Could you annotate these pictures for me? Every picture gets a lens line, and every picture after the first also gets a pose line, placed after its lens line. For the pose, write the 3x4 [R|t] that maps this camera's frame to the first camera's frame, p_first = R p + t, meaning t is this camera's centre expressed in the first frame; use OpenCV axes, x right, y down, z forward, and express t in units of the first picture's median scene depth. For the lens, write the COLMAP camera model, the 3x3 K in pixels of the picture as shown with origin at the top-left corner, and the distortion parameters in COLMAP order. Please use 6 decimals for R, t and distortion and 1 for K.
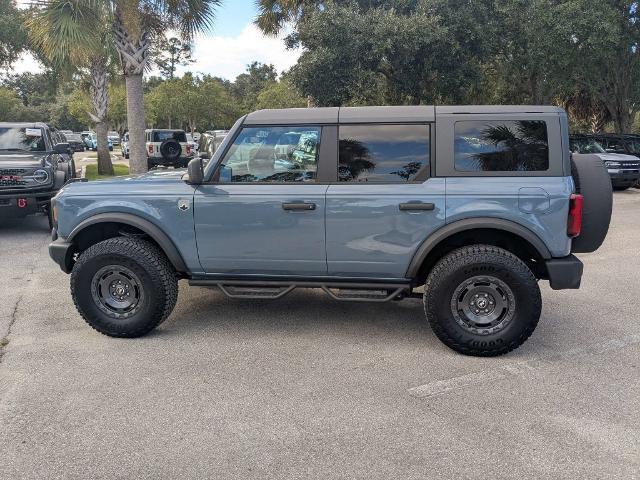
lens RADIAL K [[518.8, 0, 320.0], [0, 518.8, 240.0], [0, 0, 1]] dist [0.066600, -0.100630]
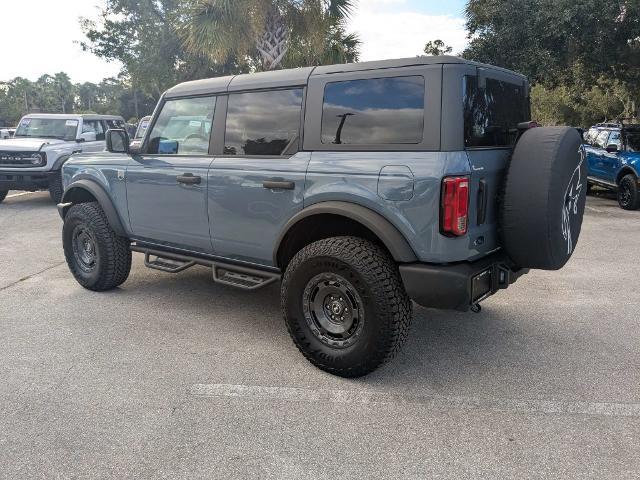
lens RADIAL K [[518.8, 0, 320.0], [0, 518.8, 240.0], [0, 0, 1]] dist [0.066600, -0.100630]
pose [[0.855279, 0.101469, -0.508136, 0.686083], [-0.106222, 0.994147, 0.019729, 0.003500], [0.507163, 0.037102, 0.861051, 0.293358]]
